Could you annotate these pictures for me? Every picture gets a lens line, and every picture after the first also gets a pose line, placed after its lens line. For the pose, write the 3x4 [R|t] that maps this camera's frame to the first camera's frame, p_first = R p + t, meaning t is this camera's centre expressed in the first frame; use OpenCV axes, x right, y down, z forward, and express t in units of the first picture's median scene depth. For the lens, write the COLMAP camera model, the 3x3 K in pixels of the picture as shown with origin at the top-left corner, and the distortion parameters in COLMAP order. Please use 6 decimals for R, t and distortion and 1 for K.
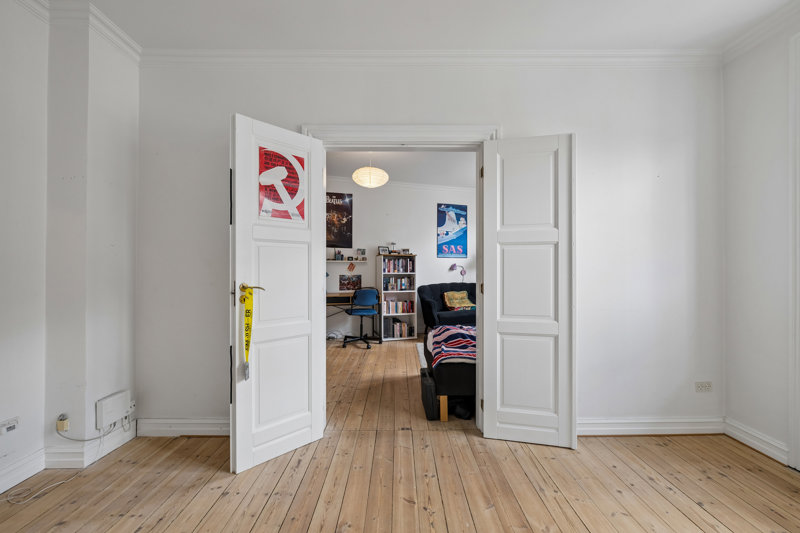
lens RADIAL K [[325.4, 0, 399.5], [0, 325.4, 268.9], [0, 0, 1]] dist [-0.002372, -0.001121]
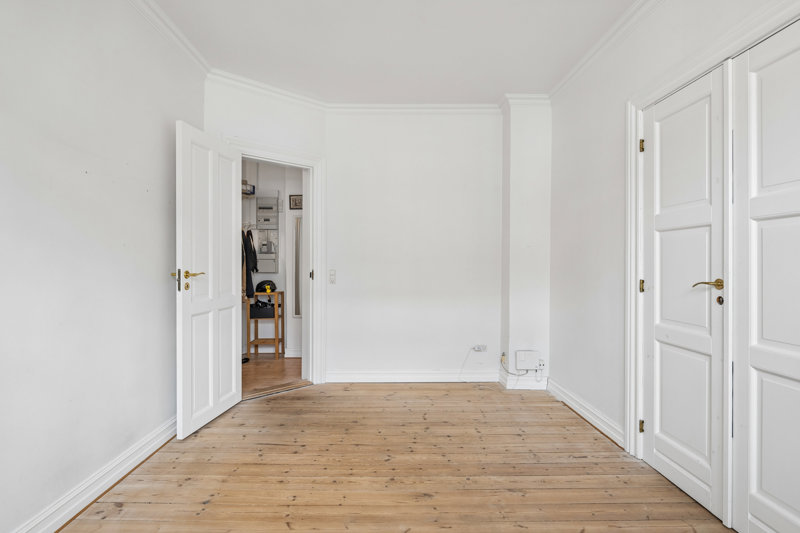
lens RADIAL K [[396.1, 0, 396.5], [0, 396.1, 262.0], [0, 0, 1]] dist [0.001452, 0.000204]
pose [[0.021185, 0.003772, -0.999768, 0.717391], [0.001047, 0.999992, 0.003795, -0.008410], [0.999775, -0.001127, 0.021181, 0.323441]]
